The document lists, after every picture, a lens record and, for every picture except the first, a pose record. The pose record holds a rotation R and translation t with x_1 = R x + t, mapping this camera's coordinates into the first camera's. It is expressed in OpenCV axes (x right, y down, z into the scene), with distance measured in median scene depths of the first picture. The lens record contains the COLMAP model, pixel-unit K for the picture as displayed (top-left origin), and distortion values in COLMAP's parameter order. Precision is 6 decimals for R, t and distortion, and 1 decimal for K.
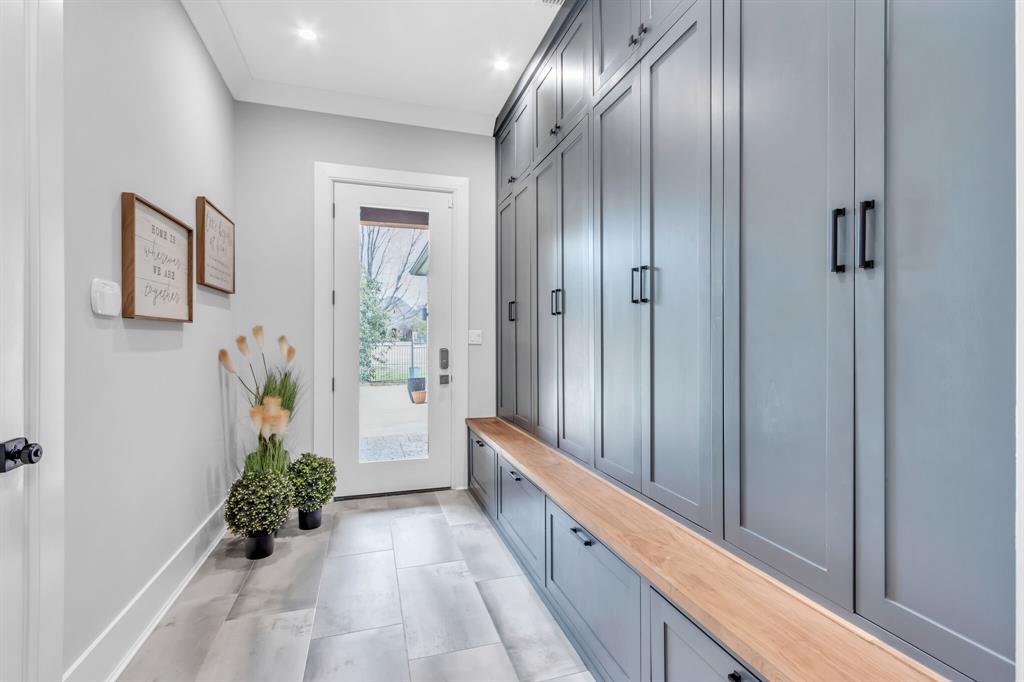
lens RADIAL K [[506.1, 0, 517.2], [0, 506.1, 338.9], [0, 0, 1]] dist [-0.002207, -0.000829]
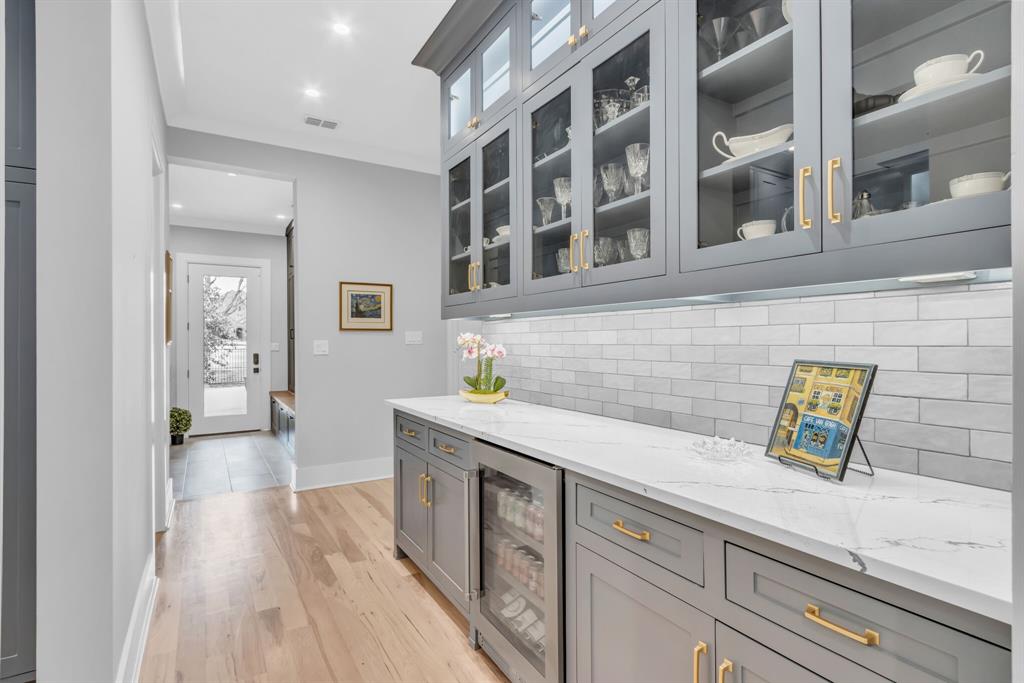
lens RADIAL K [[506.1, 0, 510.4], [0, 506.1, 339.8], [0, 0, 1]] dist [-0.002207, -0.000829]
pose [[0.967742, -0.004029, 0.251910, 0.281552], [0.003972, 0.999992, 0.000737, -0.027258], [-0.251911, 0.000287, 0.967750, -0.985432]]
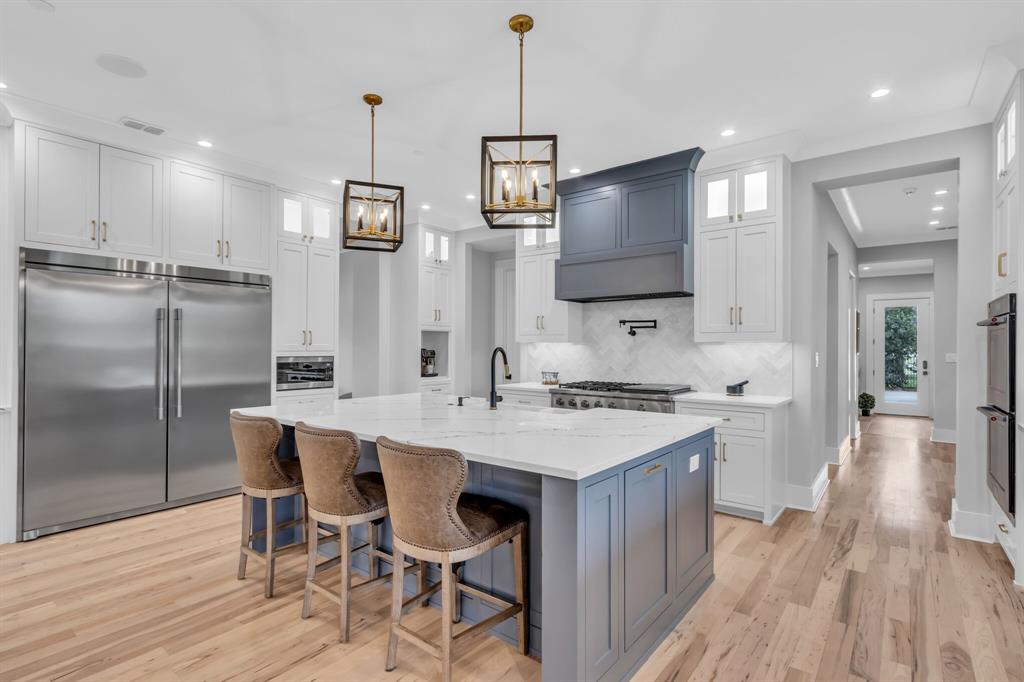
lens RADIAL K [[506.1, 0, 512.9], [0, 506.1, 342.4], [0, 0, 1]] dist [-0.002207, -0.000829]
pose [[0.579725, -0.003266, -0.814806, 0.698992], [-0.003226, 0.999975, -0.006303, -0.048112], [0.814806, 0.006282, 0.579700, -2.073087]]
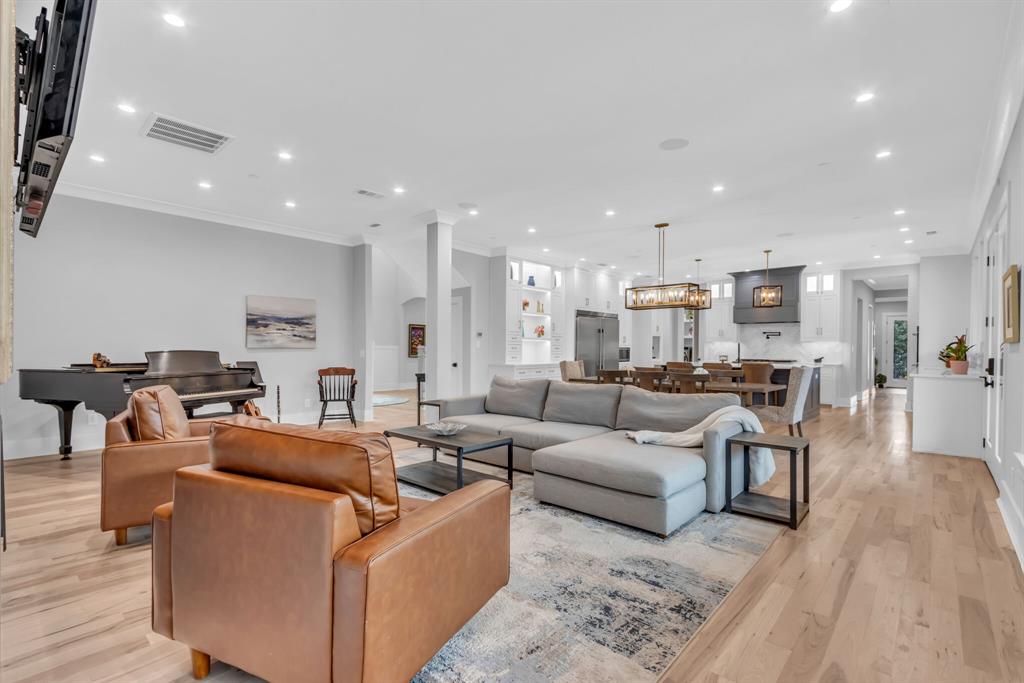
lens RADIAL K [[471.8, 0, 508.2], [0, 471.8, 349.2], [0, 0, 1]] dist [0.001521, -0.001027]
pose [[0.516913, 0.006188, -0.856016, 1.349692], [-0.003760, 0.999981, 0.004958, -0.023484], [0.856030, 0.000655, 0.516926, -3.667521]]
